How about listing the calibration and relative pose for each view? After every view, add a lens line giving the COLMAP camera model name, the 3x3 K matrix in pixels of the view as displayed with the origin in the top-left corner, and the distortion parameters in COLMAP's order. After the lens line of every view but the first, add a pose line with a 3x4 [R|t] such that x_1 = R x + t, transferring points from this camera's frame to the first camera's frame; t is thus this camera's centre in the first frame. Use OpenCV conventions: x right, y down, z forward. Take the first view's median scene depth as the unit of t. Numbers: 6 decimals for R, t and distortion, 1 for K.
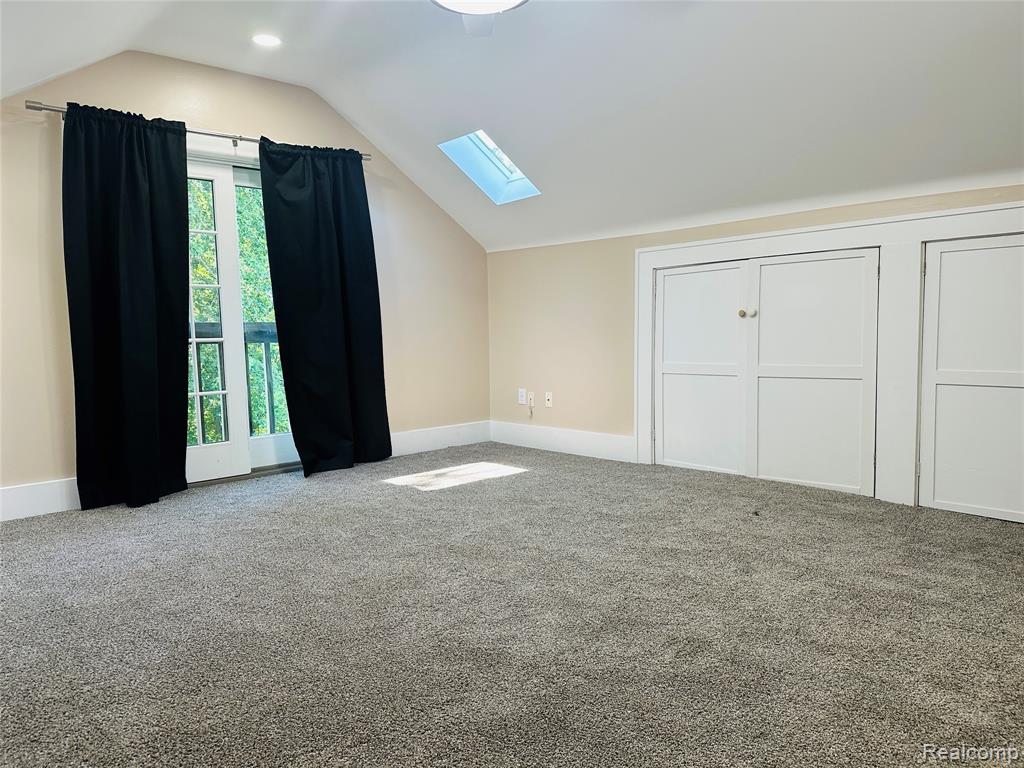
lens RADIAL K [[718.7, 0, 513.7], [0, 718.7, 385.0], [0, 0, 1]] dist [0.002389, 0.002210]
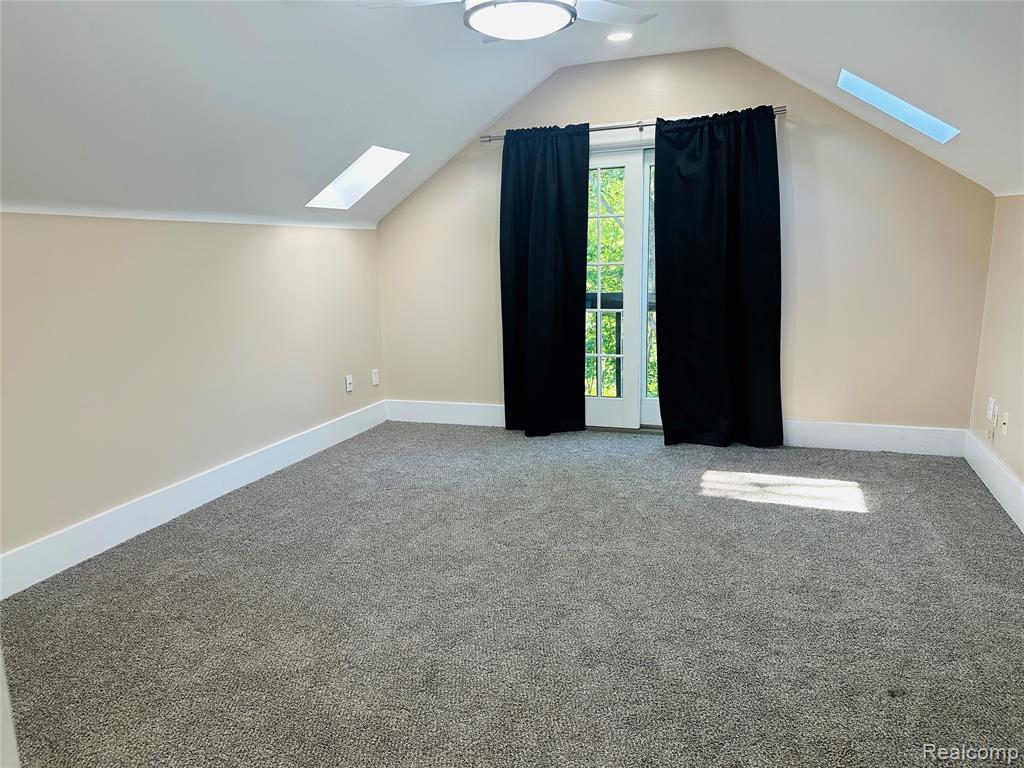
lens RADIAL K [[718.7, 0, 513.7], [0, 718.7, 385.0], [0, 0, 1]] dist [0.002389, 0.002210]
pose [[0.457835, 0.125946, -0.880071, 0.529375], [-0.083795, 0.991621, 0.098318, -0.040647], [0.885079, 0.028732, 0.464552, 0.323686]]
